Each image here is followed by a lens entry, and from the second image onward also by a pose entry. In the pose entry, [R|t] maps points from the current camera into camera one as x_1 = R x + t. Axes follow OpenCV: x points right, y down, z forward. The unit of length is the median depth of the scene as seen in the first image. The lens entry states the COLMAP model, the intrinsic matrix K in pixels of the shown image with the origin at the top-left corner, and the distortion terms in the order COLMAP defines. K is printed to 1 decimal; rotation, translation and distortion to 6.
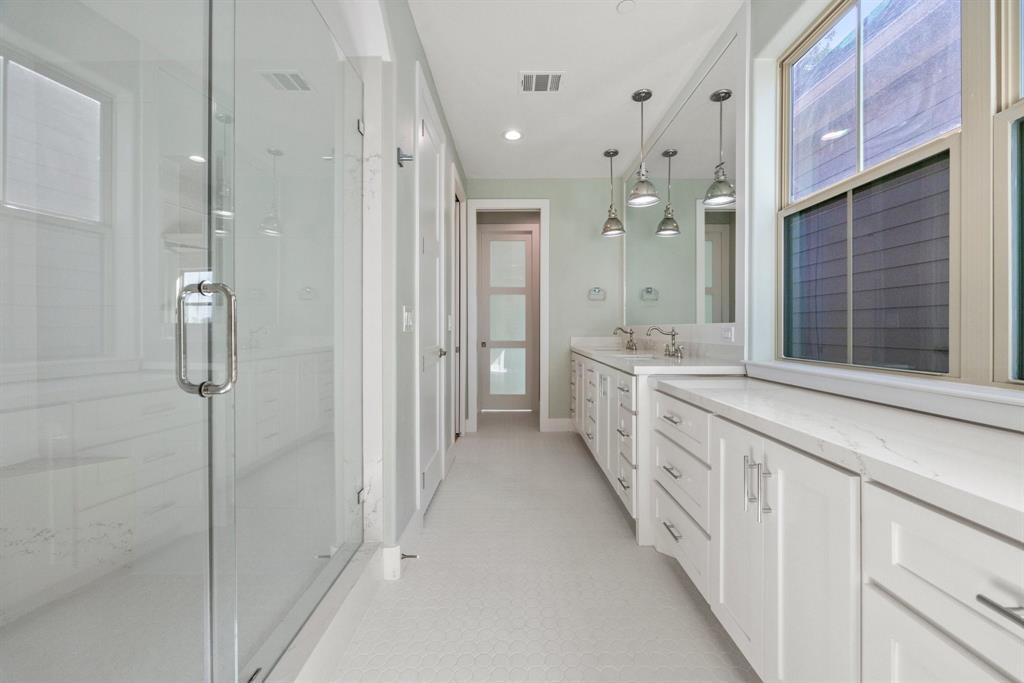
lens RADIAL K [[415.2, 0, 514.3], [0, 415.2, 333.6], [0, 0, 1]] dist [-0.001343, 0.000143]
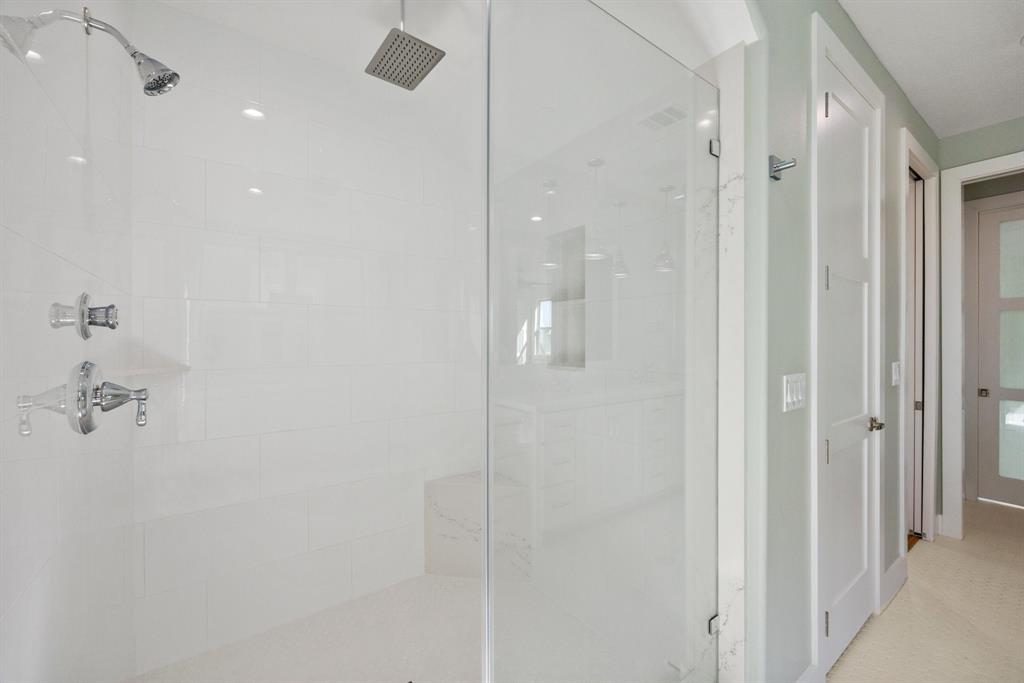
lens RADIAL K [[415.2, 0, 511.6], [0, 415.2, 343.4], [0, 0, 1]] dist [-0.001343, 0.000143]
pose [[0.590931, 0.003356, -0.806715, 0.019323], [-0.010473, 0.999939, -0.003512, -0.084607], [0.806654, 0.010524, 0.590930, 0.161803]]
